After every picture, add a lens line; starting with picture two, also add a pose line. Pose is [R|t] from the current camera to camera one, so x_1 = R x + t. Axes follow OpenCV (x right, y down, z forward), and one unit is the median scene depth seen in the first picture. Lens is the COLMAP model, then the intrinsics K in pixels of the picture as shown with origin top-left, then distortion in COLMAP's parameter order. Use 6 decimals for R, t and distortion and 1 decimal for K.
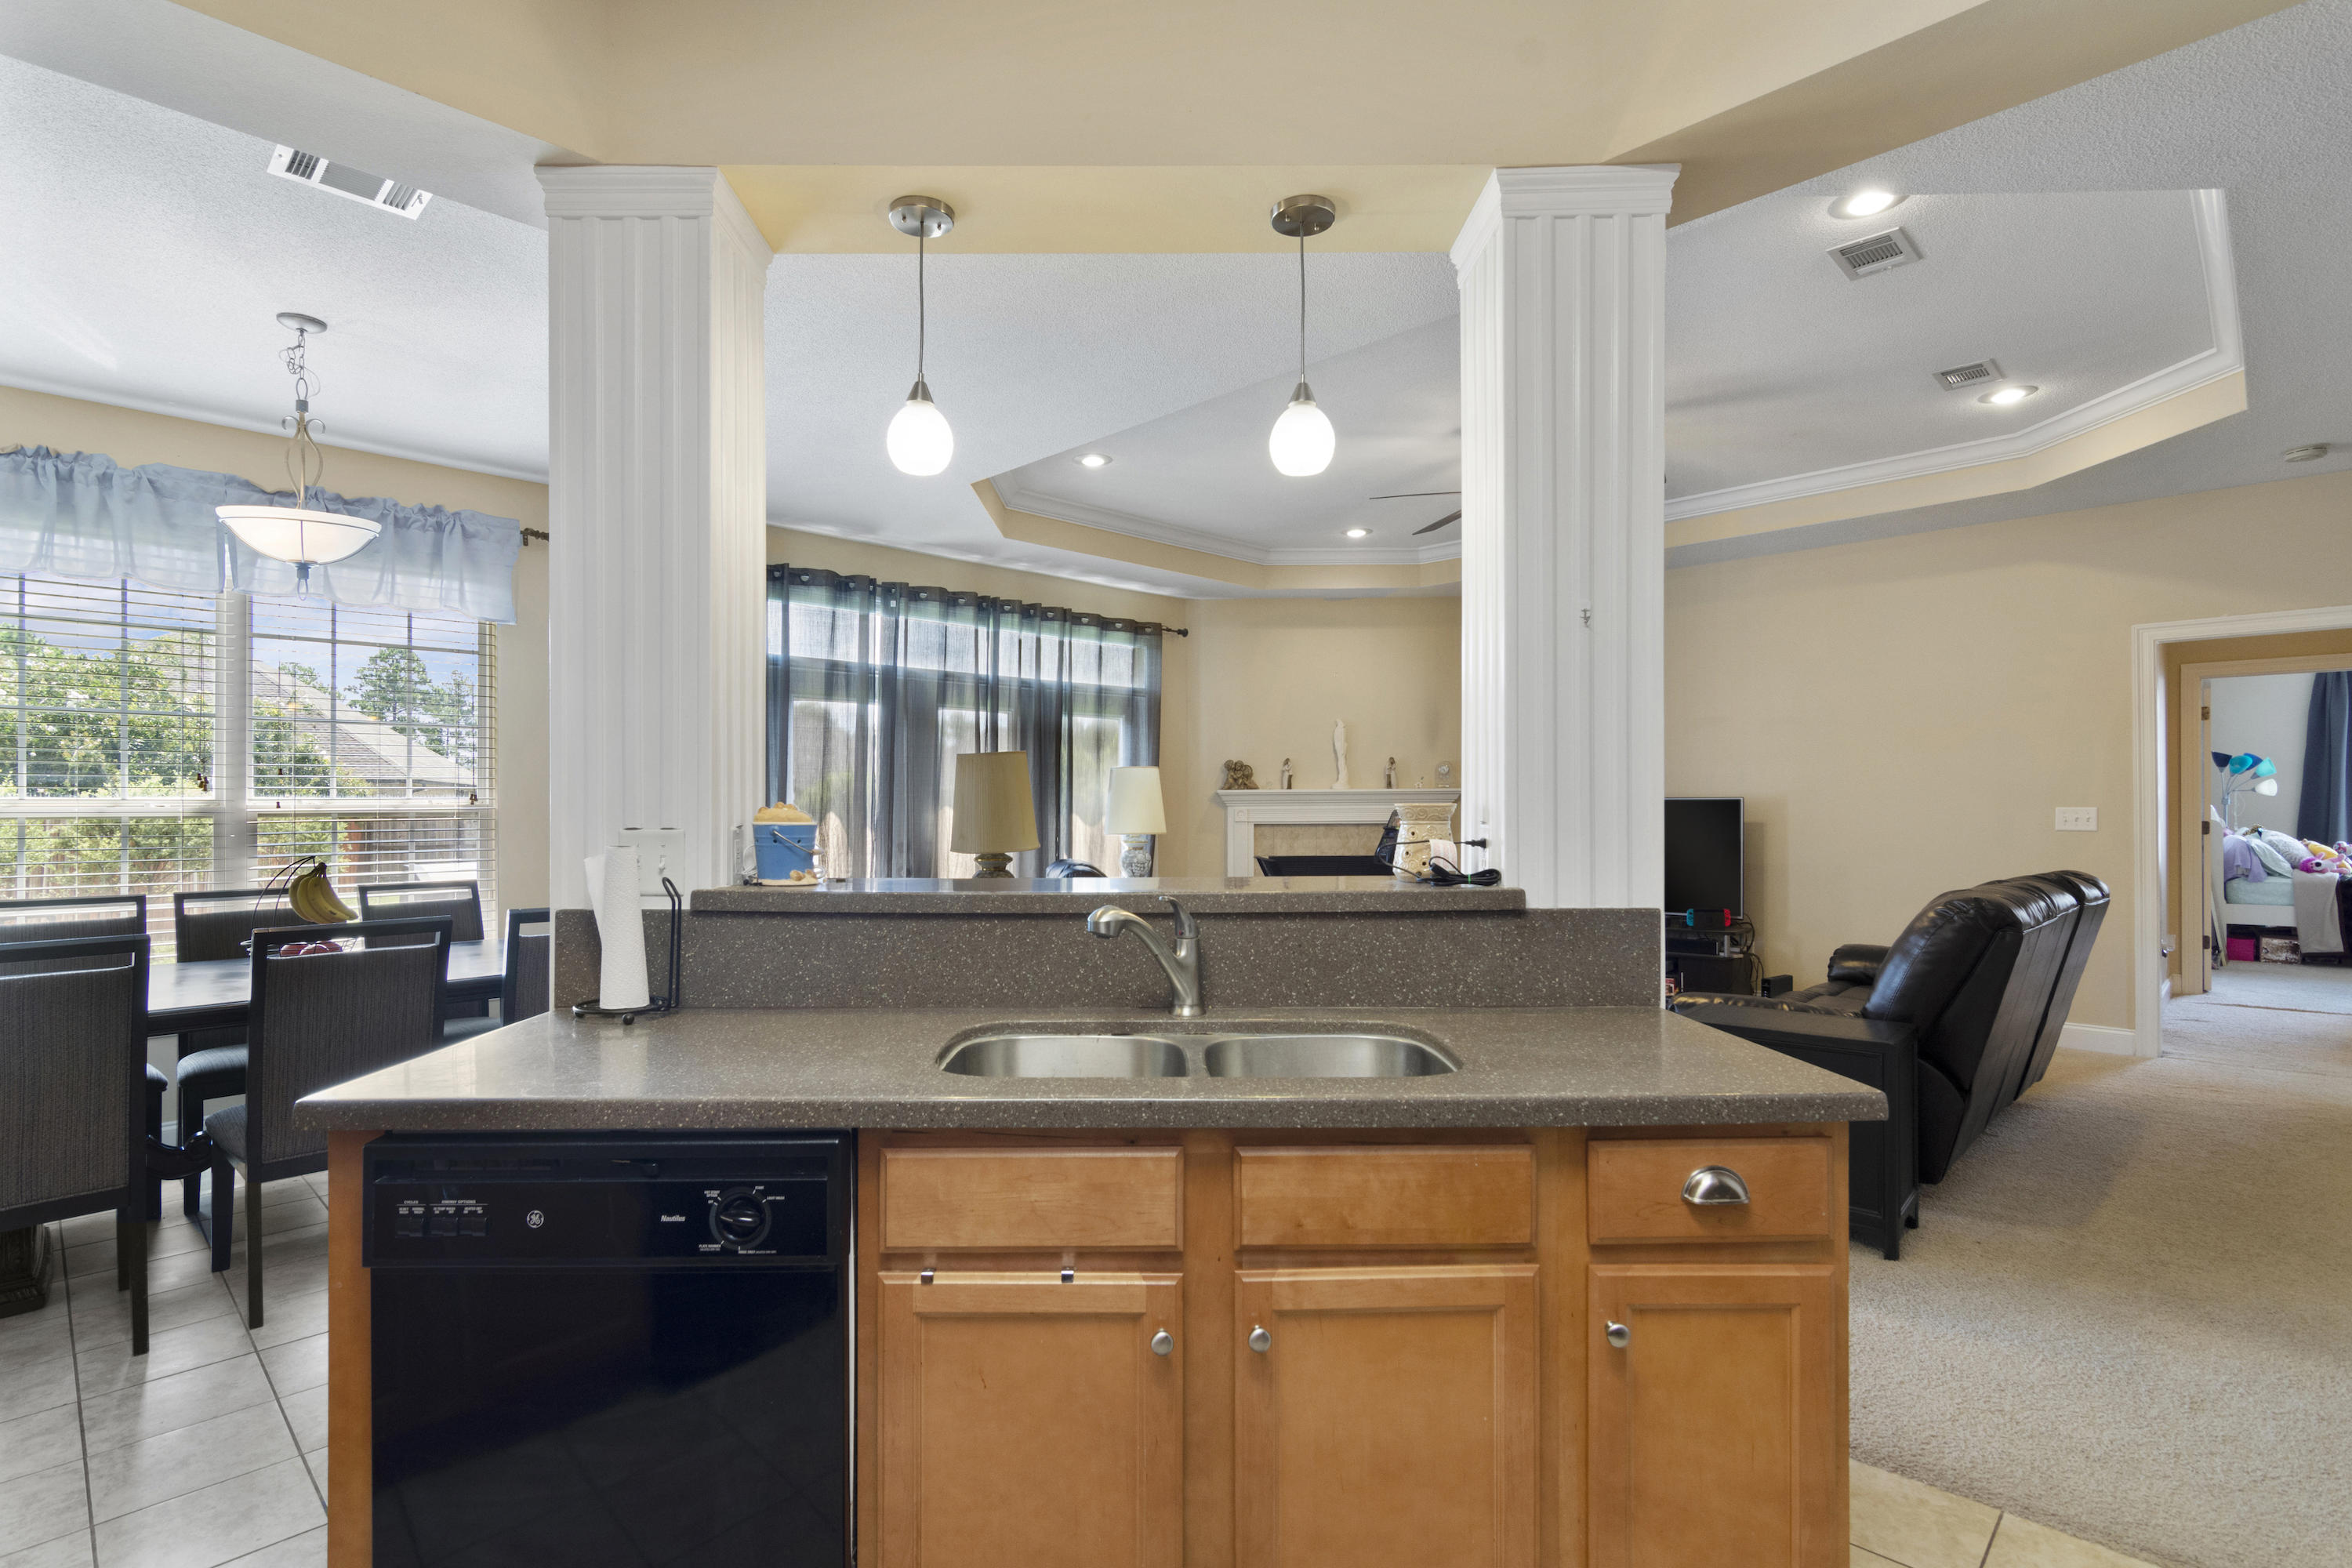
lens RADIAL K [[1128.8, 0, 1169.9], [0, 1128.8, 803.2], [0, 0, 1]] dist [0.001570, 0.000281]
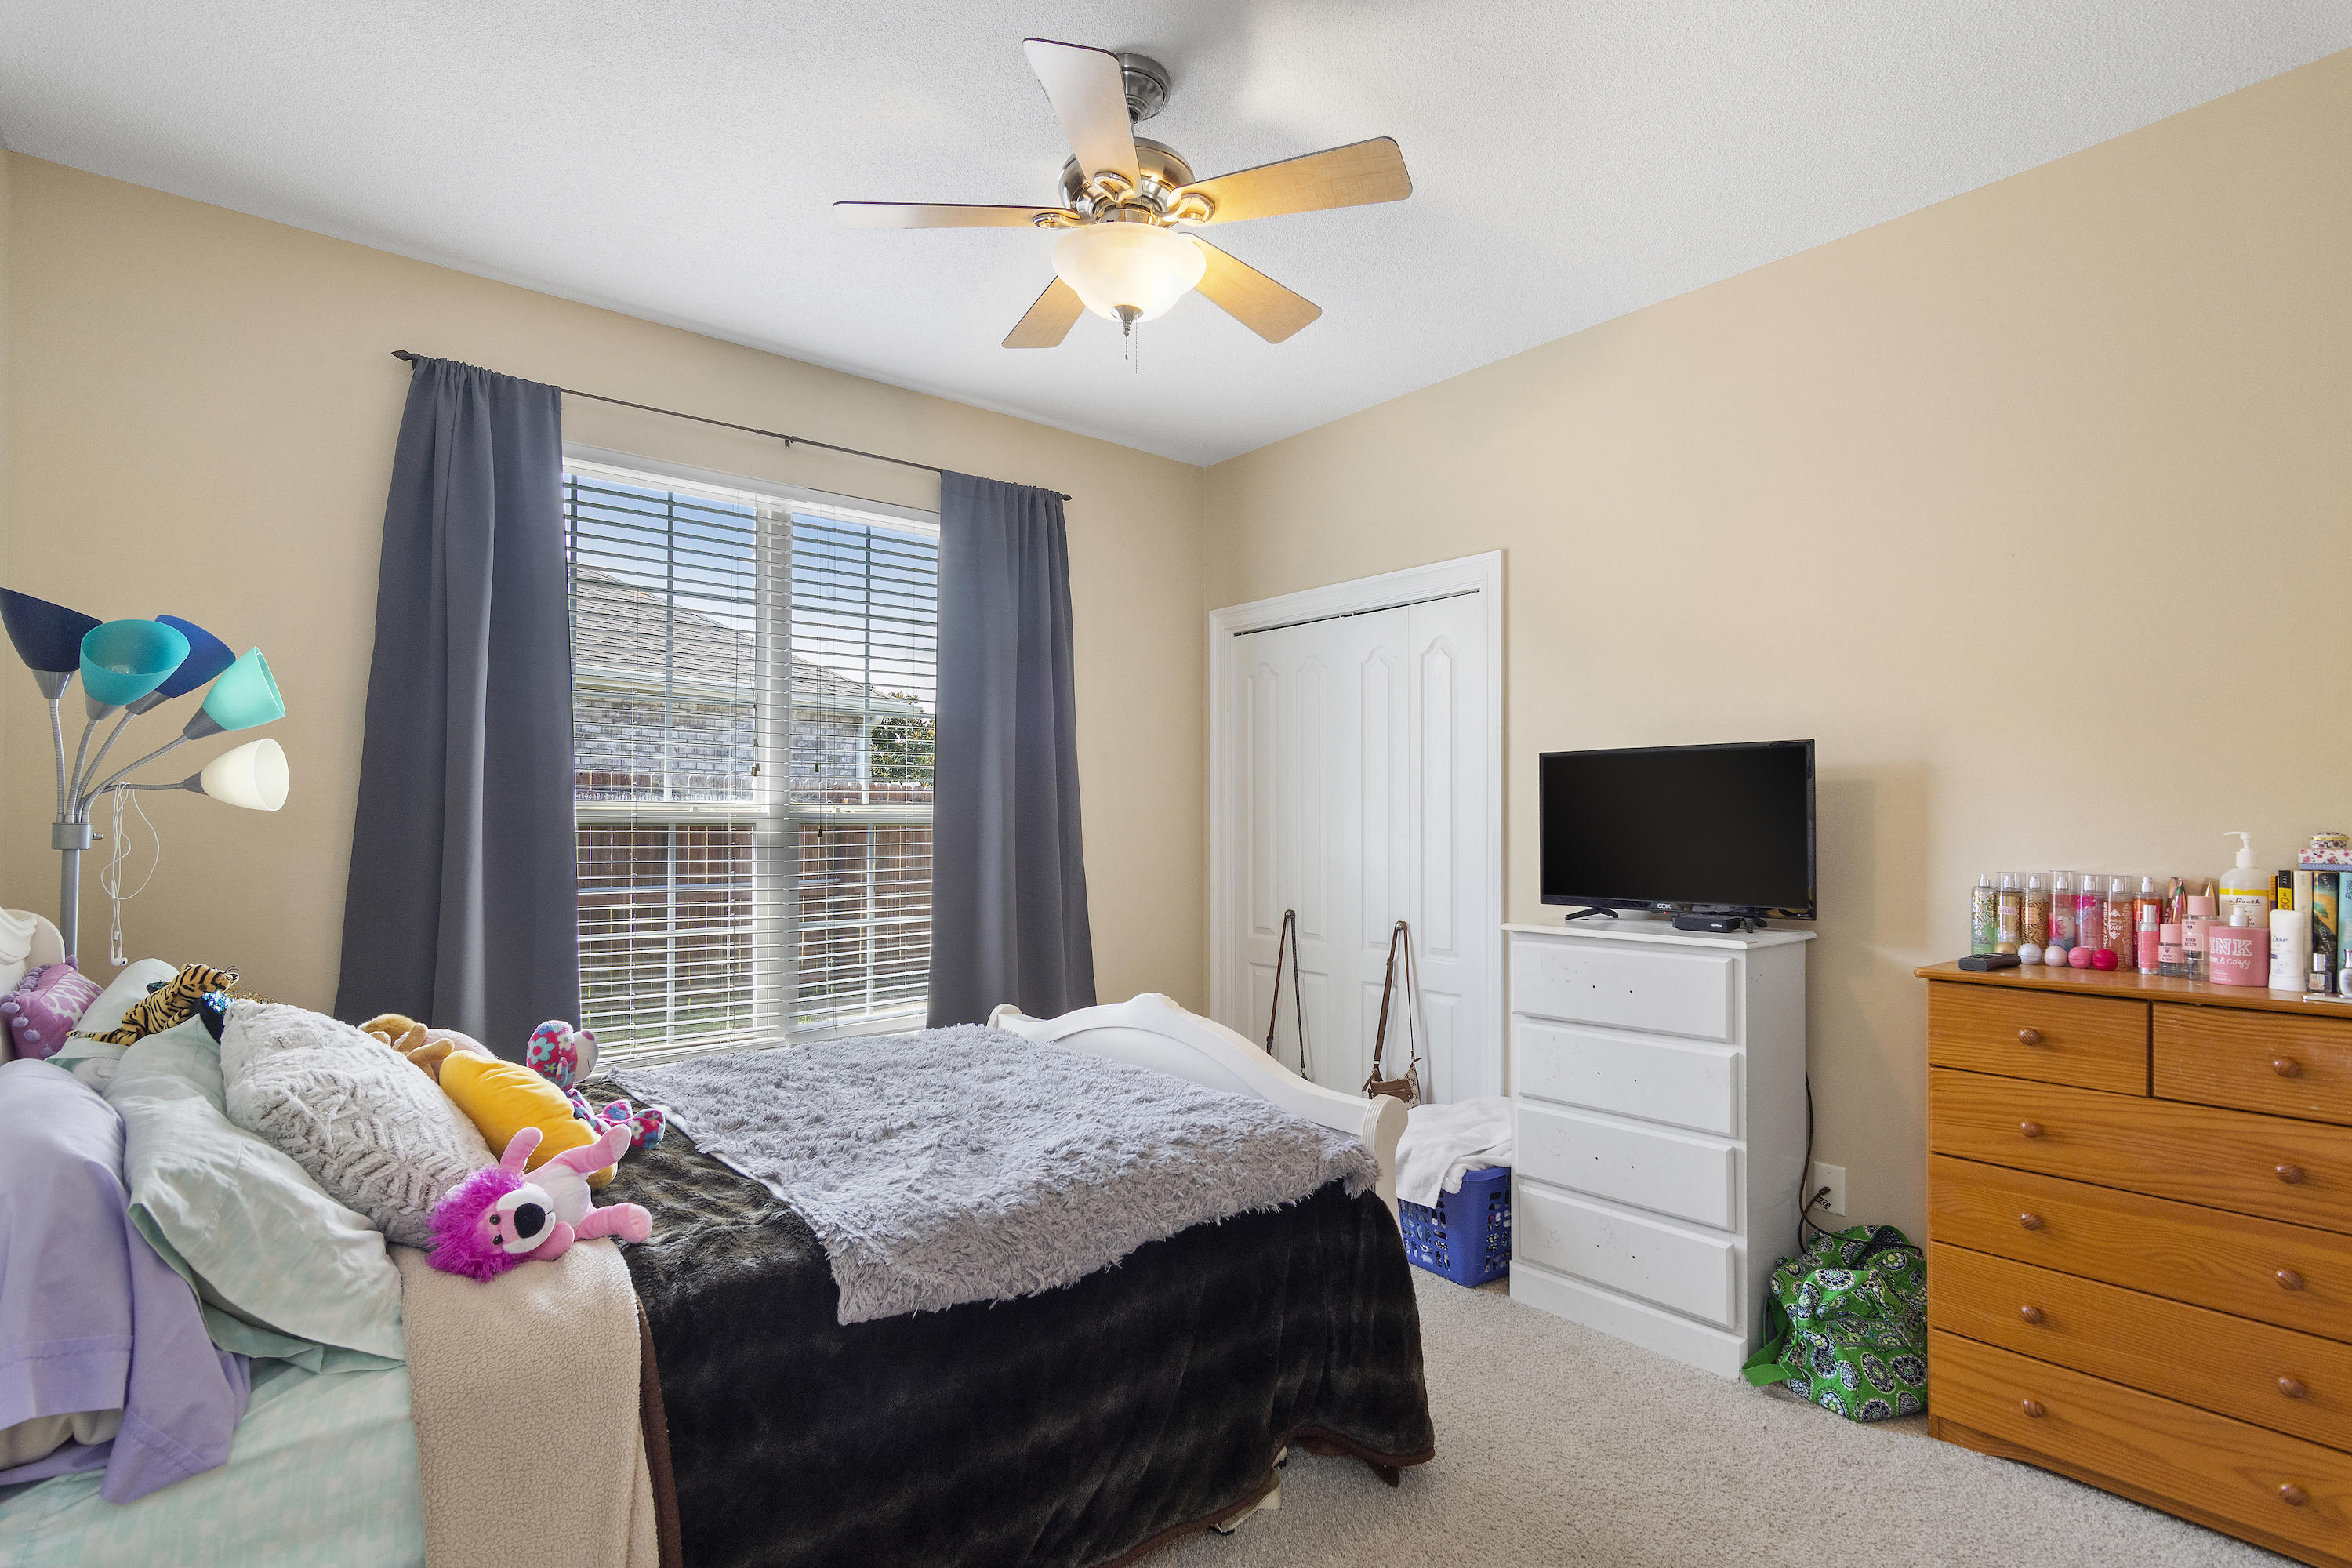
lens RADIAL K [[1128.8, 0, 1169.9], [0, 1128.8, 803.2], [0, 0, 1]] dist [0.001570, 0.000281]
pose [[0.104036, 0.022700, 0.994314, 0.761330], [-0.010729, 0.999707, -0.021701, -0.005893], [-0.994516, -0.008411, 0.104249, 0.789743]]
